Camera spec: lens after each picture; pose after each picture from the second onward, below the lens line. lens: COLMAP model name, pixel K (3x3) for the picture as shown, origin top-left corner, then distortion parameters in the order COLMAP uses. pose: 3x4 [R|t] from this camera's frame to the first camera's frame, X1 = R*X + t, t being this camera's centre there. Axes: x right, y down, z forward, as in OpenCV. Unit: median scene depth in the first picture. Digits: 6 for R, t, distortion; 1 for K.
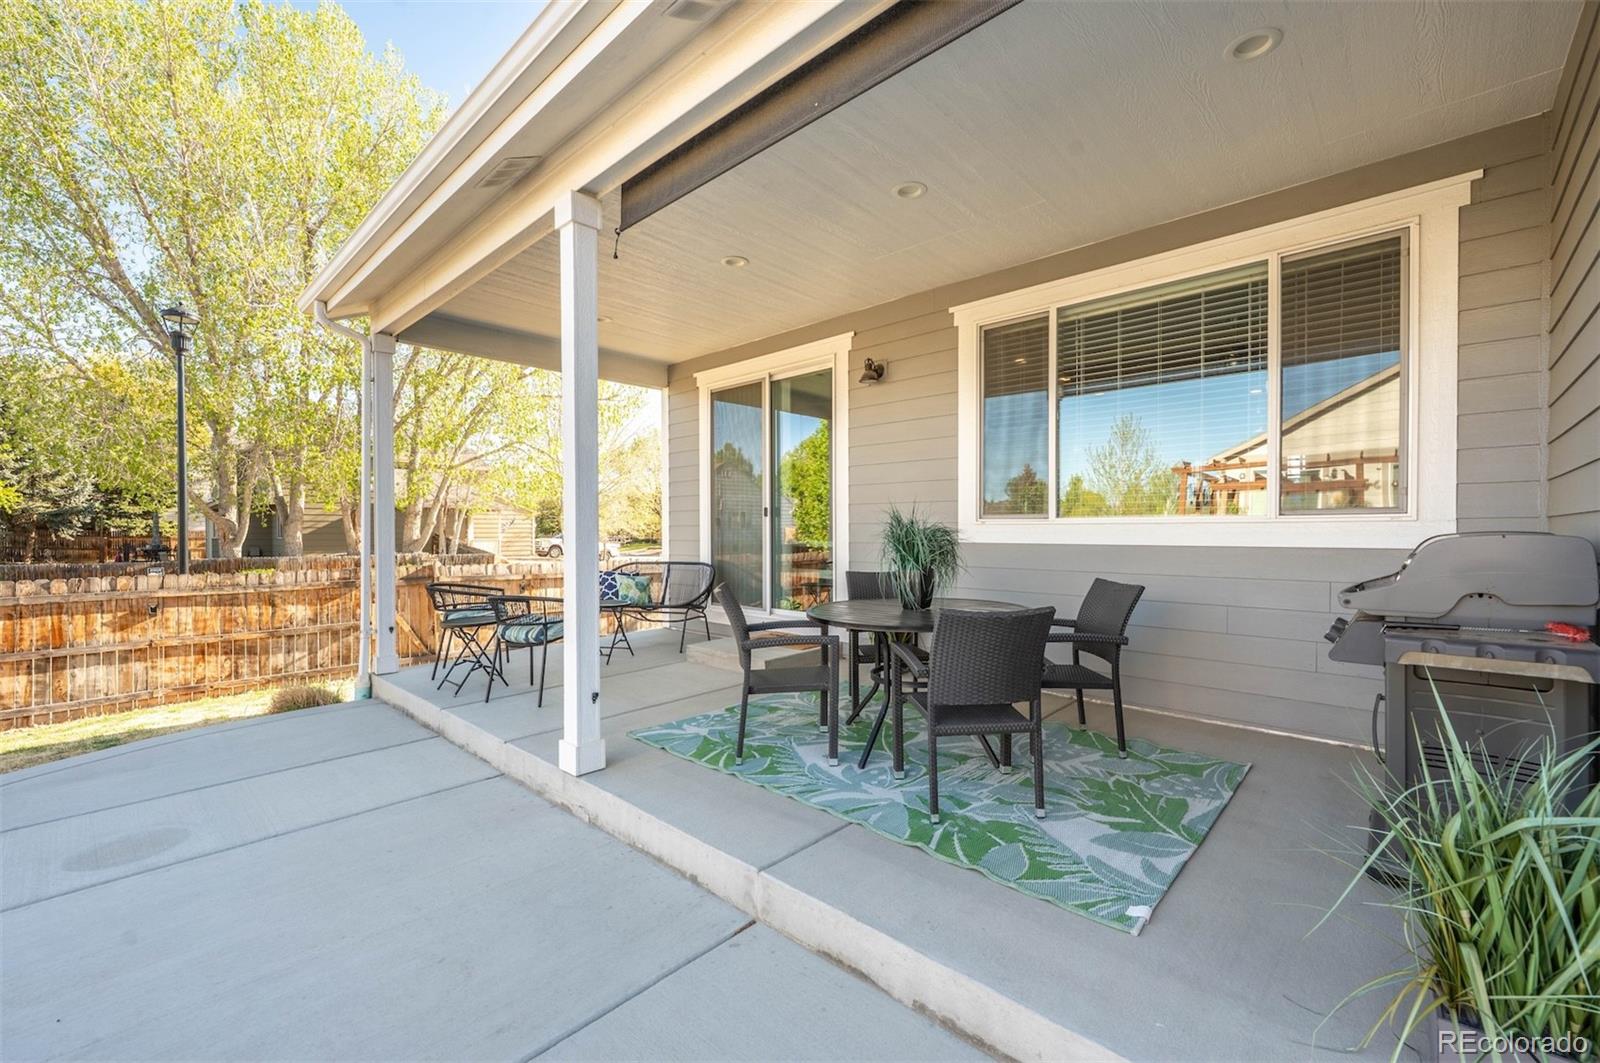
lens RADIAL K [[665.5, 0, 799.8], [0, 665.5, 531.6], [0, 0, 1]] dist [0.000086, -0.000155]
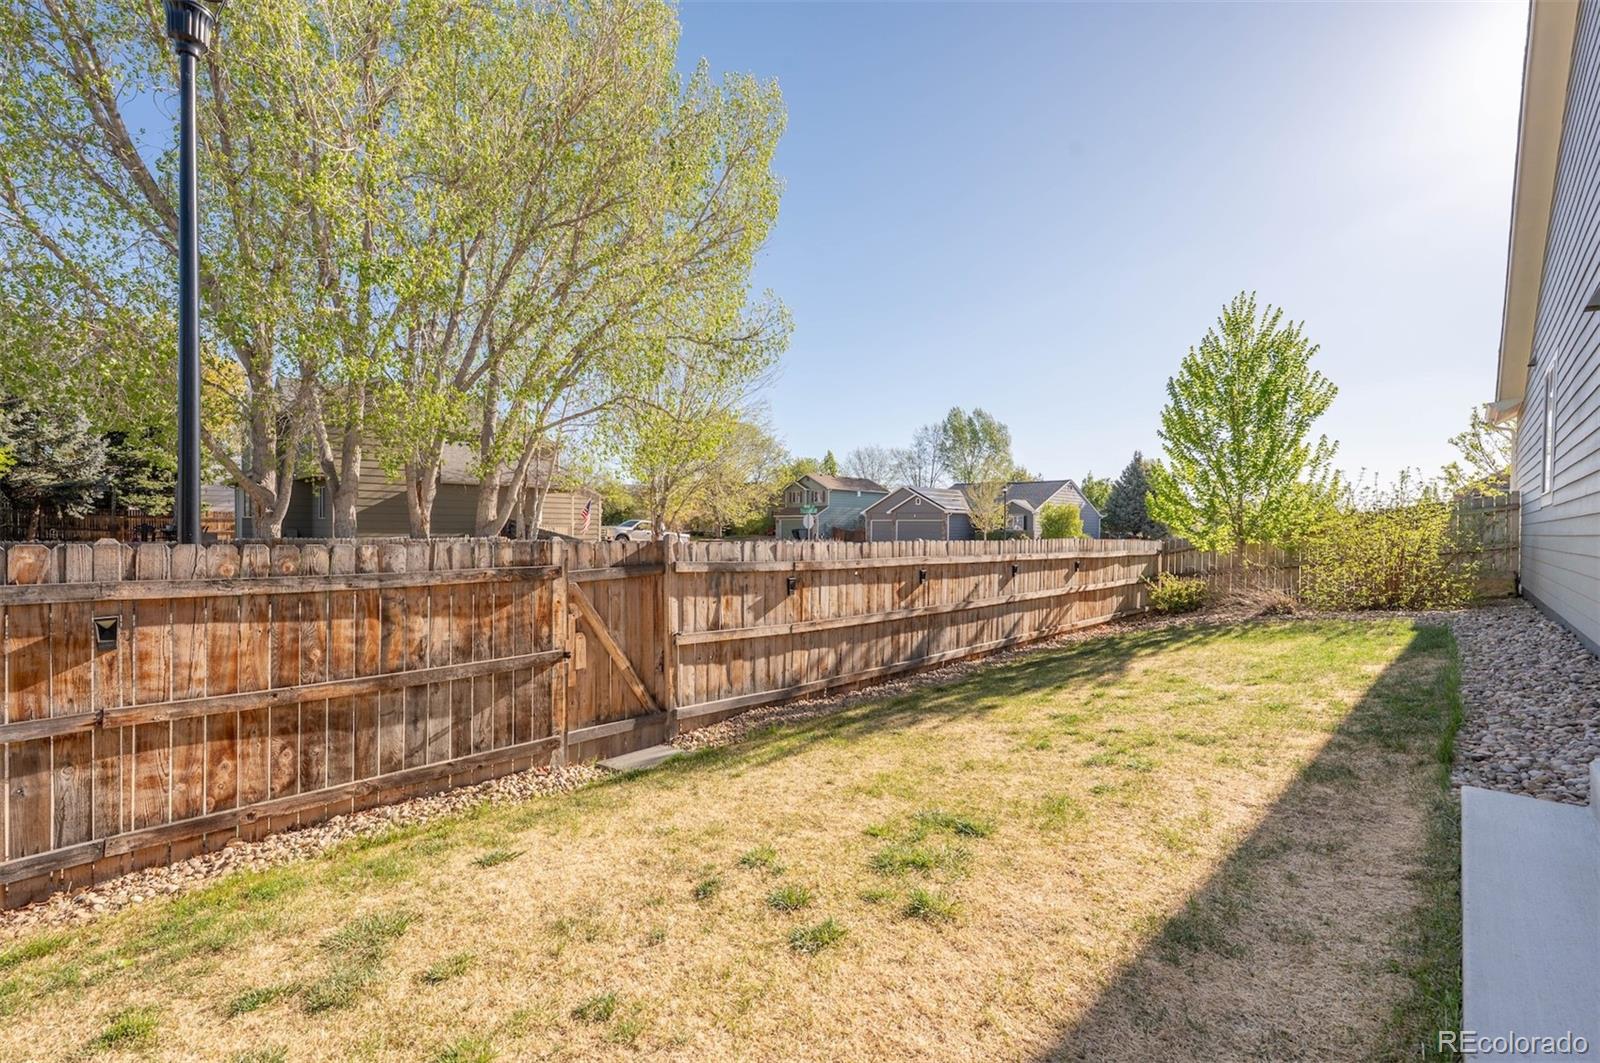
lens RADIAL K [[665.5, 0, 800.5], [0, 665.5, 530.9], [0, 0, 1]] dist [0.000086, -0.000155]
pose [[0.999637, 0.012716, -0.023772, -0.488474], [-0.012645, 0.999915, 0.003163, 0.045187], [0.023811, -0.002861, 0.999712, 0.543786]]
